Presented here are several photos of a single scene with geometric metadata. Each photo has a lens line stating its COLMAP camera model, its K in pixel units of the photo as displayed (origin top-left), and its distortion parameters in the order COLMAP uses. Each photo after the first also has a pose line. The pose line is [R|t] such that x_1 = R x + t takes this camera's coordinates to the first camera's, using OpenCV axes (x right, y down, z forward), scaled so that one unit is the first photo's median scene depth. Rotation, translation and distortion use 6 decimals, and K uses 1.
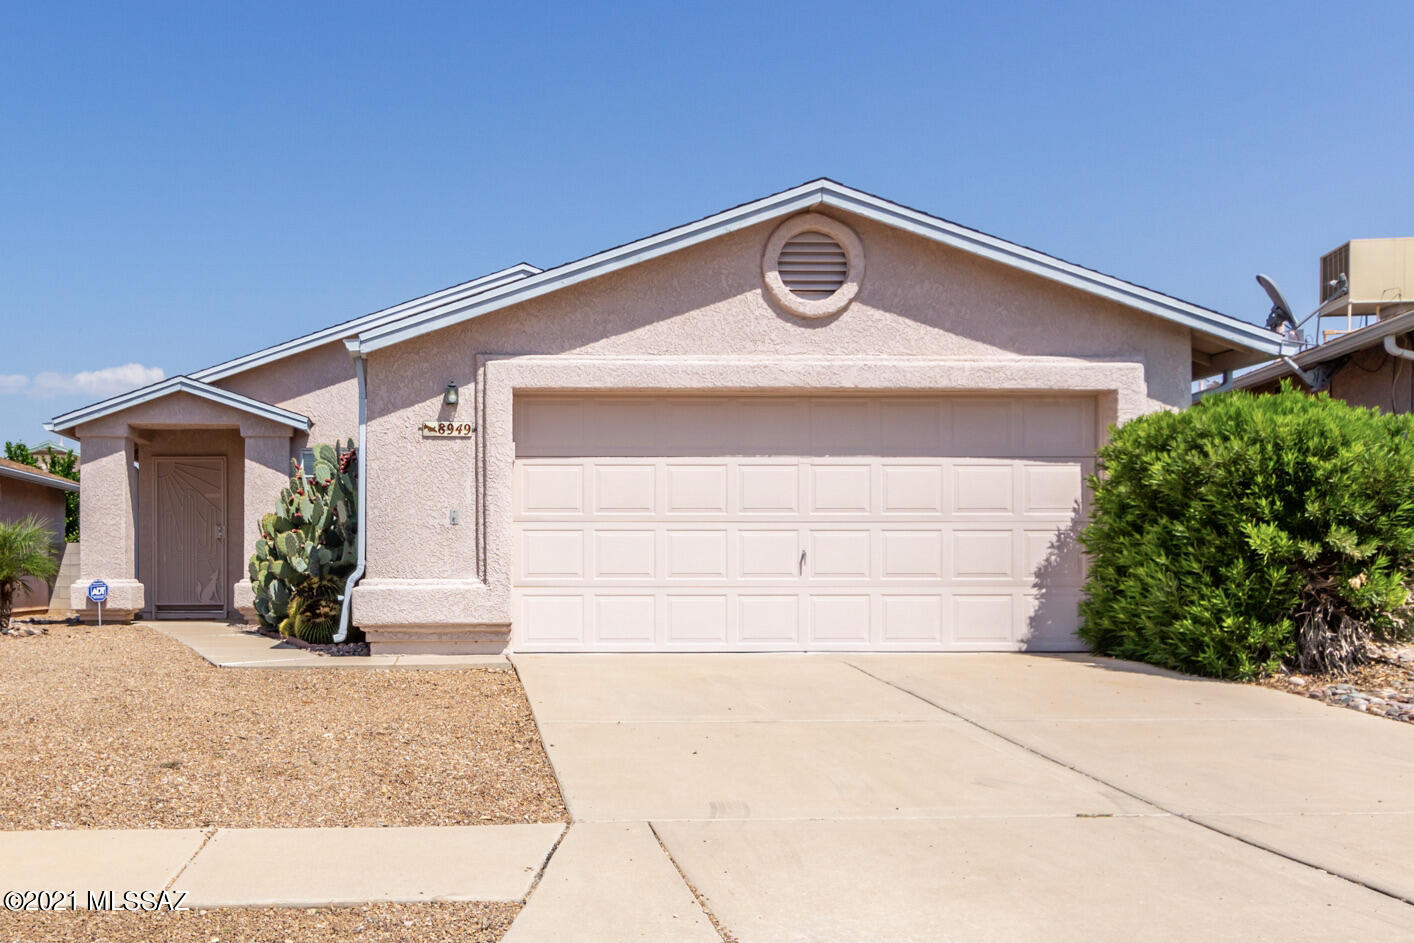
lens RADIAL K [[669.0, 0, 706.6], [0, 669.0, 479.2], [0, 0, 1]] dist [-0.004656, -0.001277]
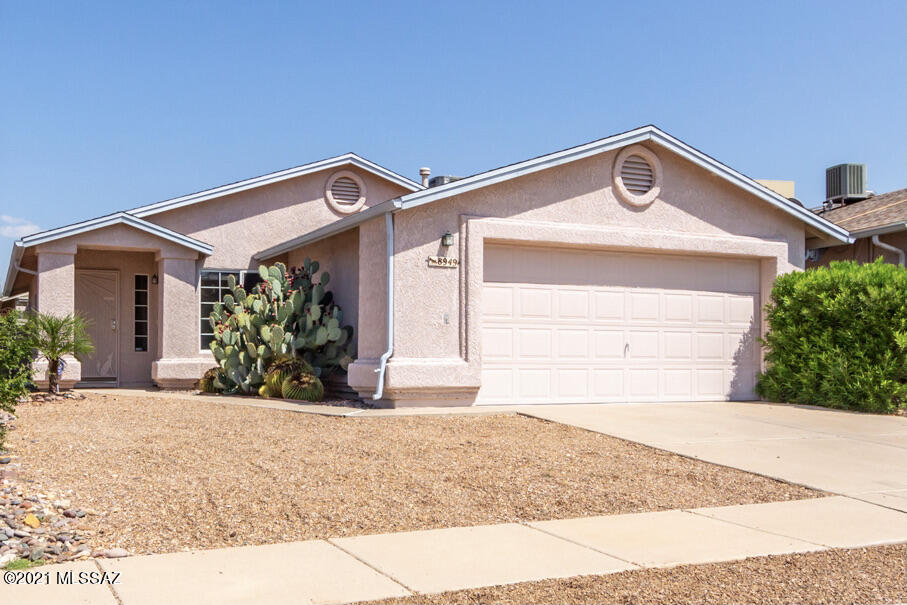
lens RADIAL K [[418.0, 0, 453.2], [0, 418.0, 298.6], [0, 0, 1]] dist [-0.000985, 0.000837]
pose [[0.983154, 0.031178, 0.180102, -0.497081], [-0.031275, 0.999508, -0.002304, 0.011343], [-0.180086, -0.003367, 0.983645, 0.038054]]
